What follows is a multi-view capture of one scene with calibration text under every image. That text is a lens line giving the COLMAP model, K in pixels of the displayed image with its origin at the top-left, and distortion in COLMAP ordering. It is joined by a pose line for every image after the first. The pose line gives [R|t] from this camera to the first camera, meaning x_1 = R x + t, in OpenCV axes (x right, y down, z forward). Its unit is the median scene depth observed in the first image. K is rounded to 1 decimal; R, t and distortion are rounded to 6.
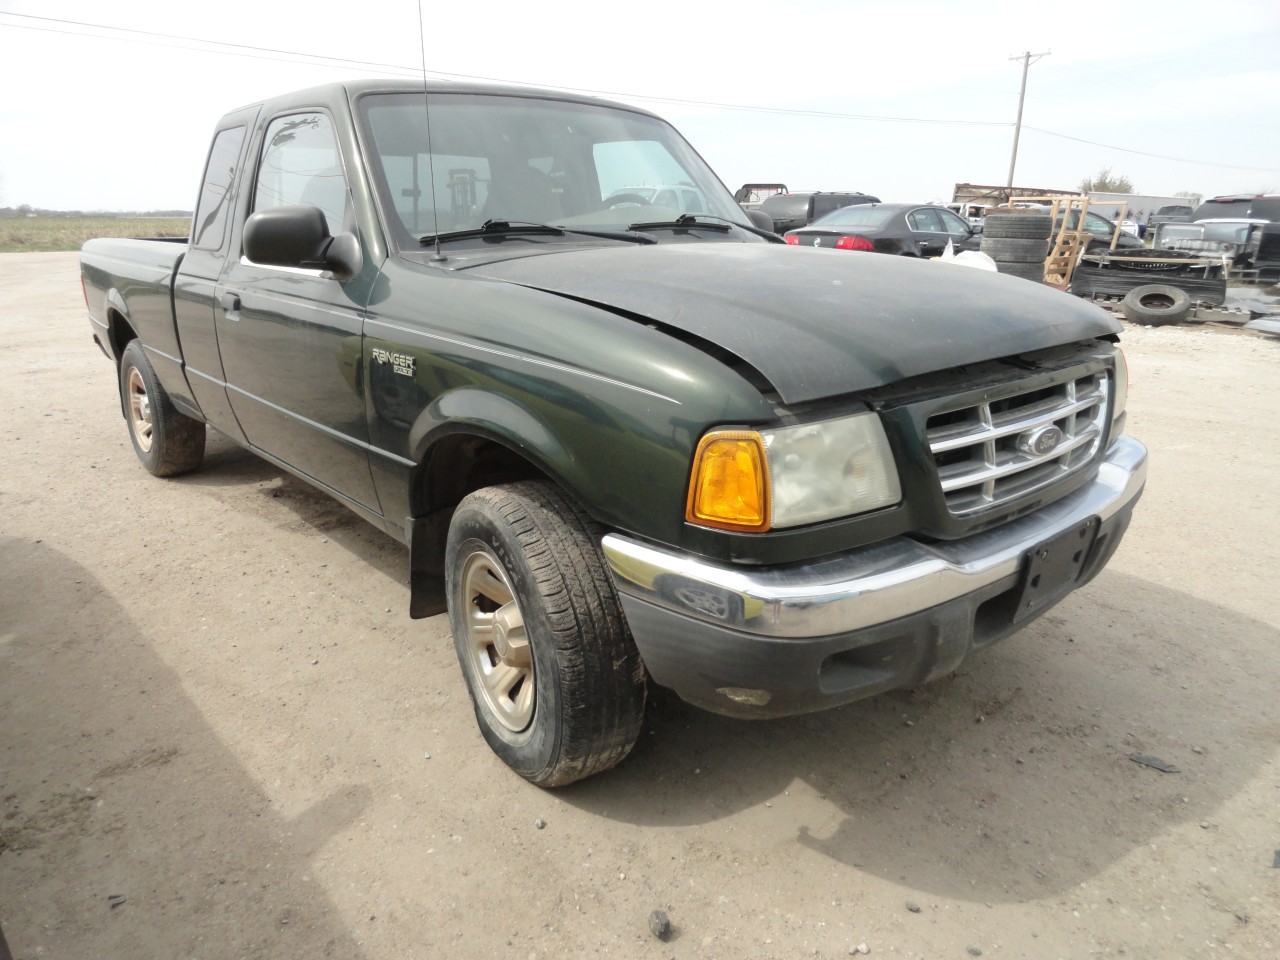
lens RADIAL K [[877.0, 0, 644.1], [0, 877.0, 484.2], [0, 0, 1]] dist [-0.014032, 0.003807]
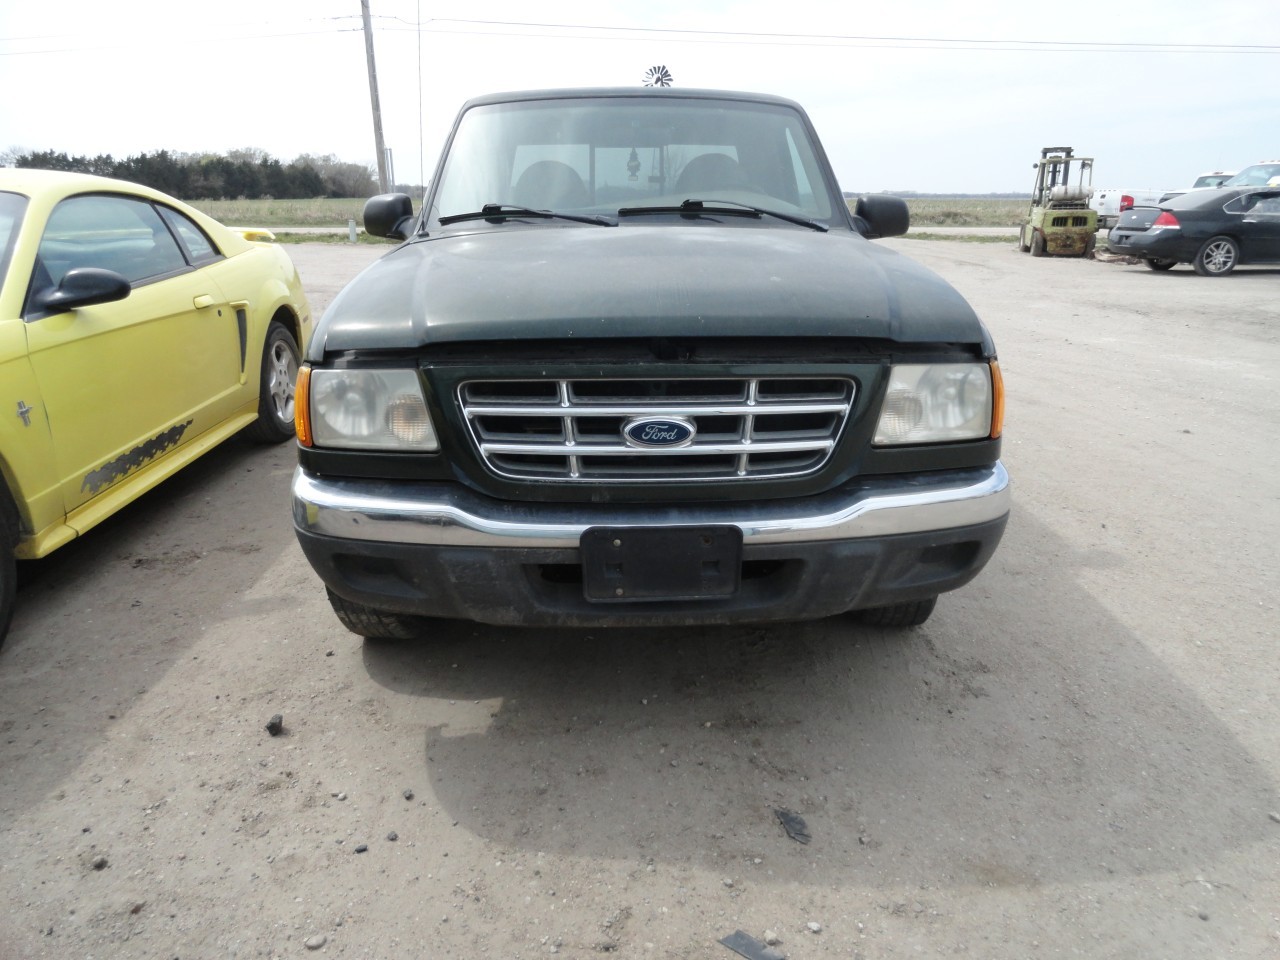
lens RADIAL K [[877.0, 0, 644.1], [0, 877.0, 484.2], [0, 0, 1]] dist [-0.014032, 0.003807]
pose [[0.773887, 0.195340, -0.602446, 0.949046], [-0.183574, 0.979595, 0.081814, -0.063705], [0.606135, 0.047279, 0.793956, 0.192520]]
